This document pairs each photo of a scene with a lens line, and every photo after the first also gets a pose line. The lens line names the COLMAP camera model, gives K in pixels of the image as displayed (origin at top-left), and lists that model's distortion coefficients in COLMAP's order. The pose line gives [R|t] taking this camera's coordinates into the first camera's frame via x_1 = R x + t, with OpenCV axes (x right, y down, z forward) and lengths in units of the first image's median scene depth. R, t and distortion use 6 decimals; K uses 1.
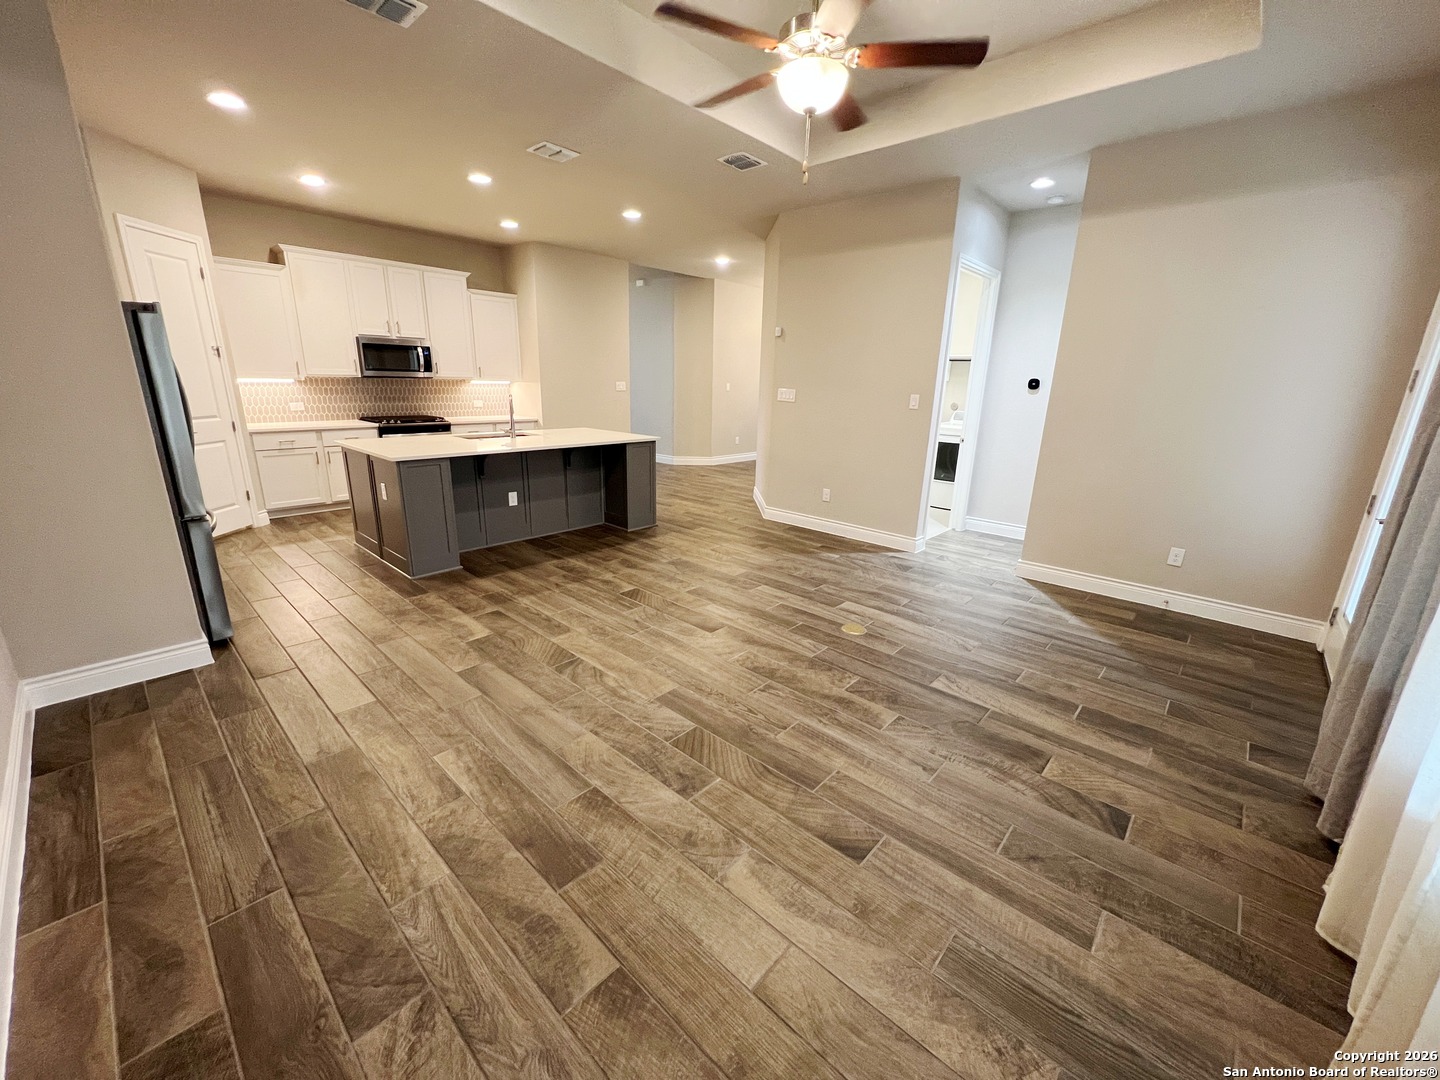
lens RADIAL K [[573.8, 0, 718.6], [0, 573.8, 539.9], [0, 0, 1]] dist [-0.002523, 0.000057]
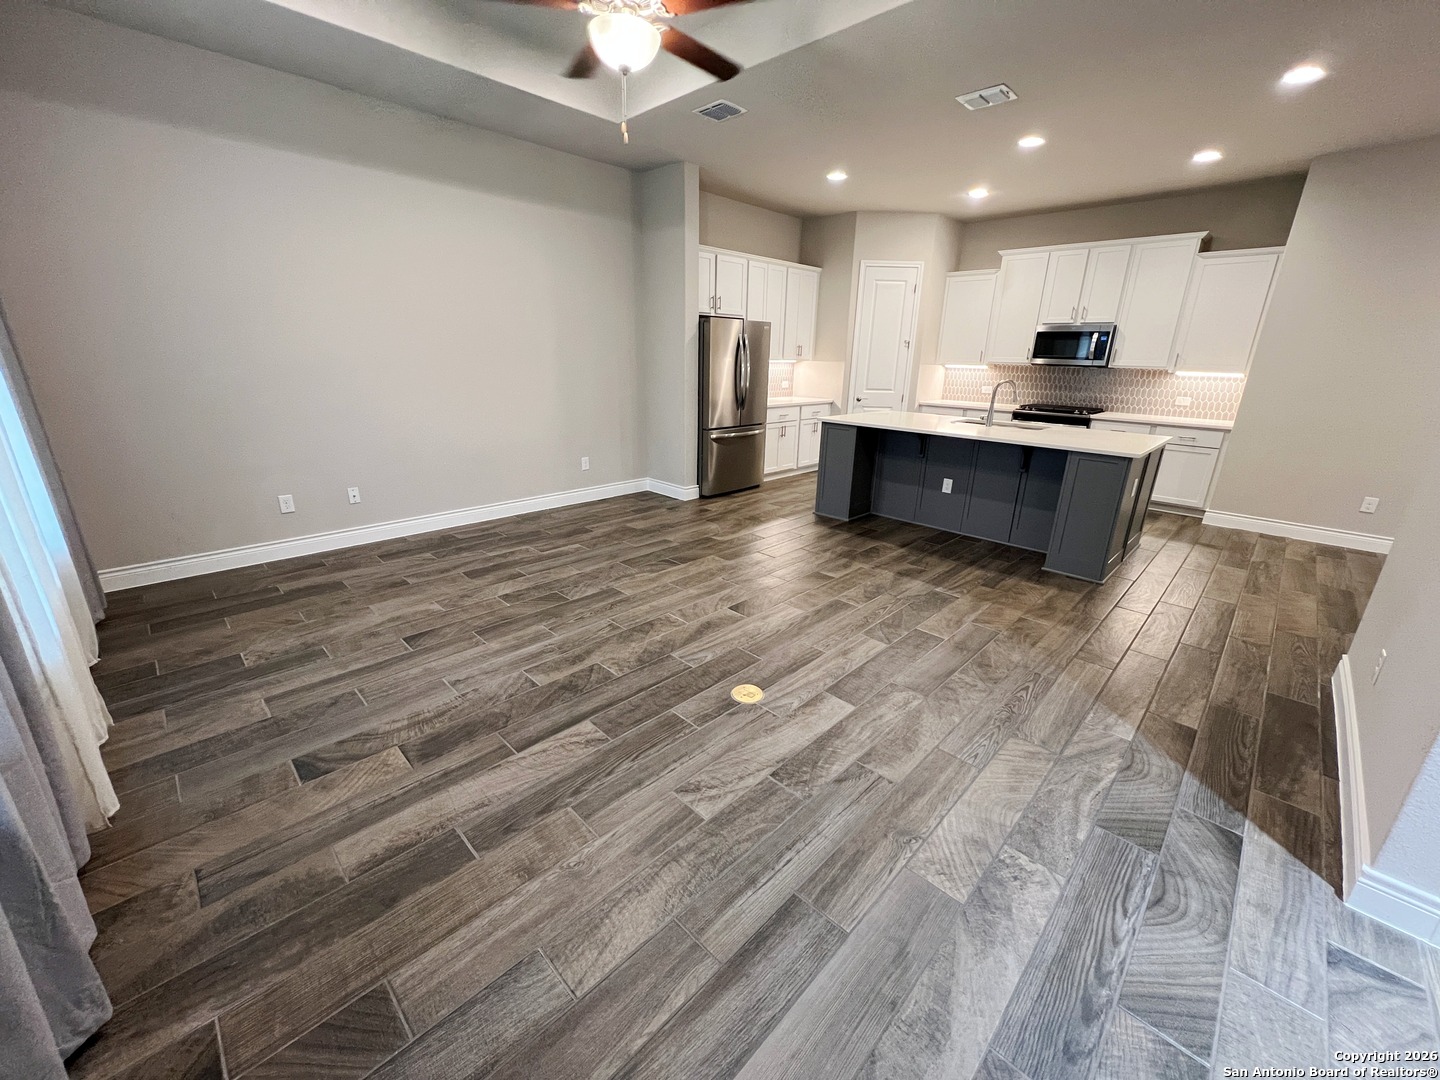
lens RADIAL K [[573.8, 0, 718.6], [0, 573.8, 539.9], [0, 0, 1]] dist [-0.002523, 0.000057]
pose [[-0.033818, 0.287095, -0.957305, 0.851479], [-0.294722, 0.912393, 0.284038, -0.209738], [0.954984, 0.291745, 0.053758, 0.849693]]
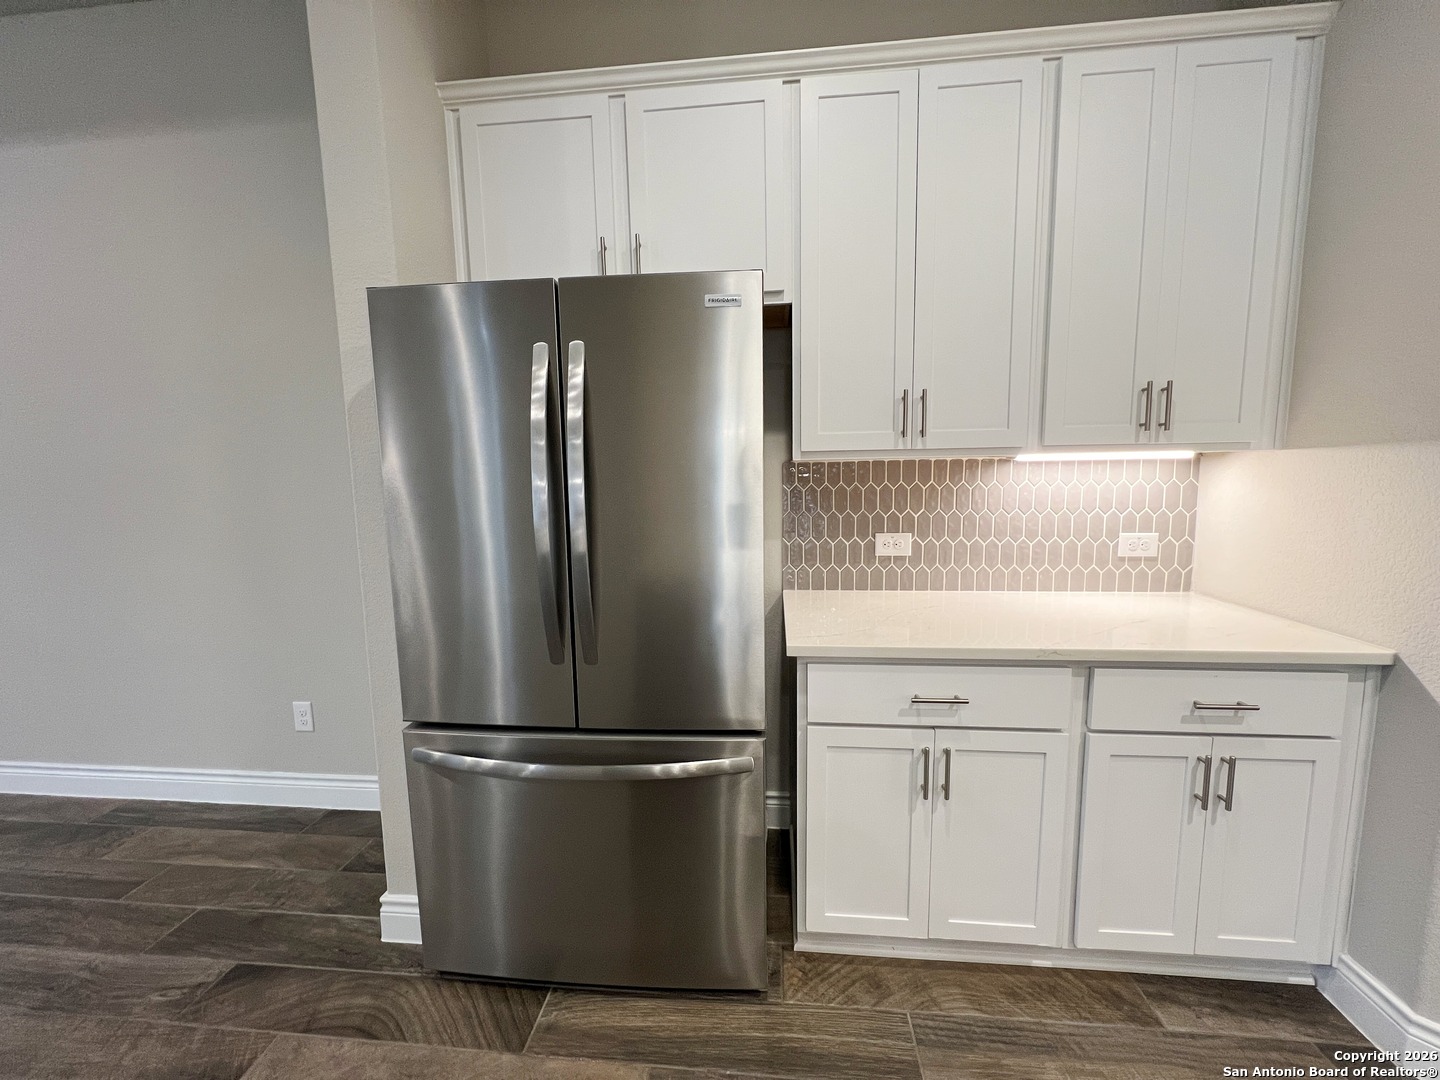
lens RADIAL K [[573.8, 0, 718.6], [0, 573.8, 539.9], [0, 0, 1]] dist [-0.002523, 0.000057]
pose [[-0.798538, 0.063116, -0.598626, -0.676940], [-0.167561, 0.931873, 0.321770, -0.313234], [0.578153, 0.357252, -0.733560, 1.187728]]
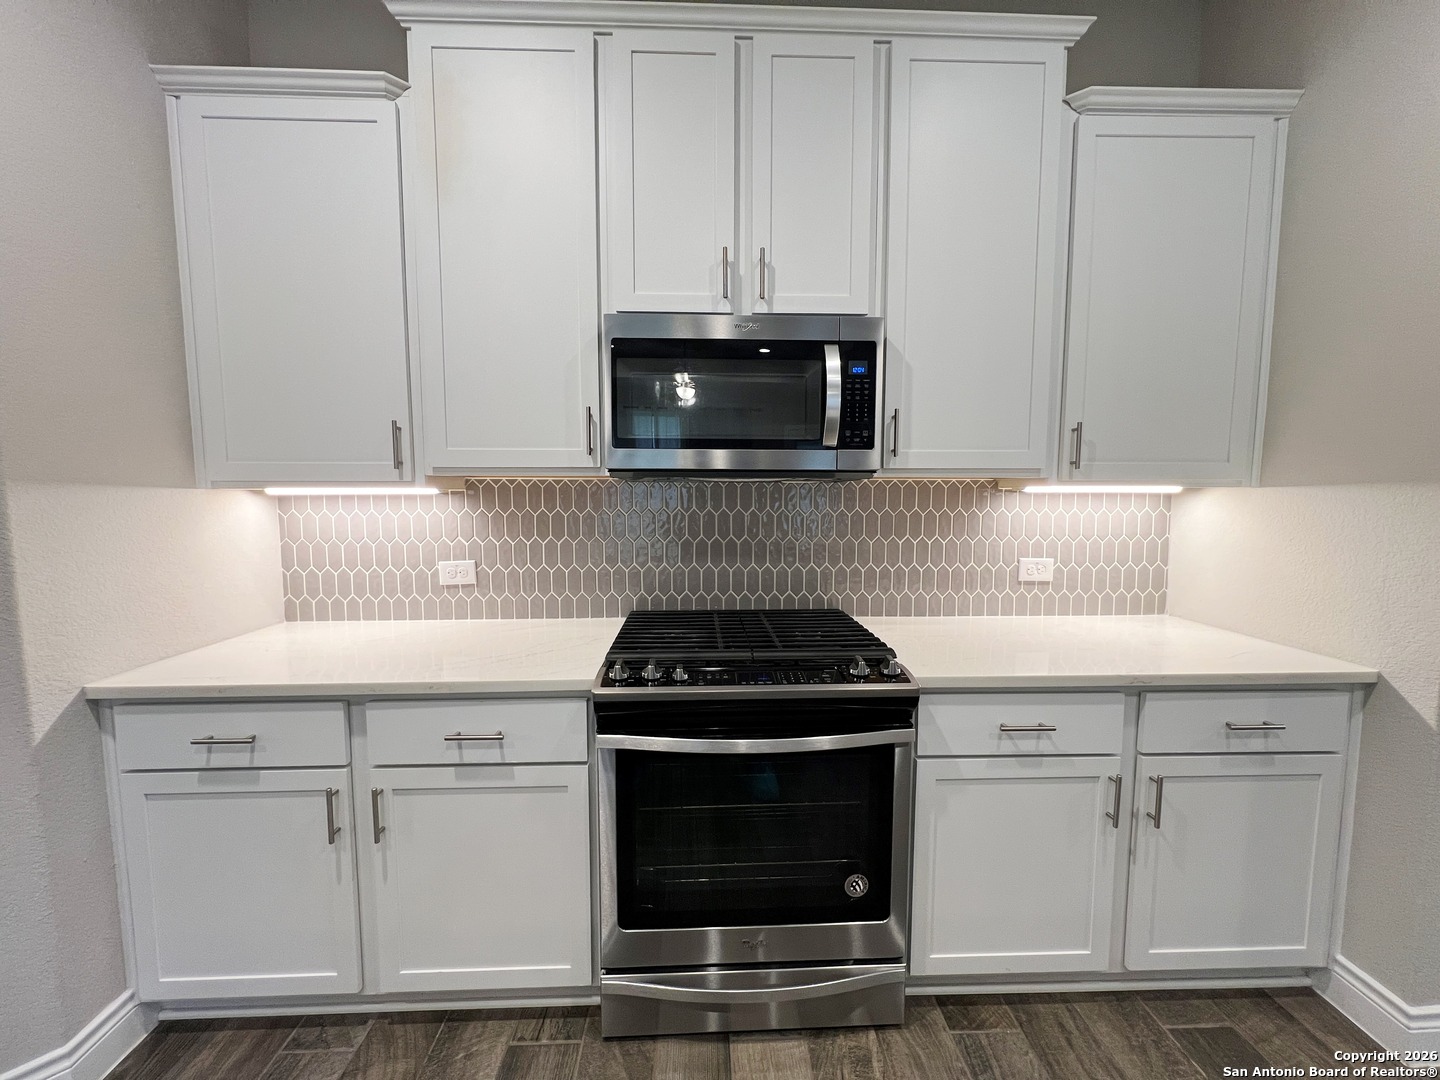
lens RADIAL K [[577.8, 0, 717.2], [0, 577.8, 534.8], [0, 0, 1]] dist [-0.001198, -0.000161]
pose [[0.701212, 0.033551, -0.712163, -0.696614], [-0.178650, 0.975293, -0.129956, -0.403885], [0.690207, 0.218355, 0.689881, 1.488542]]
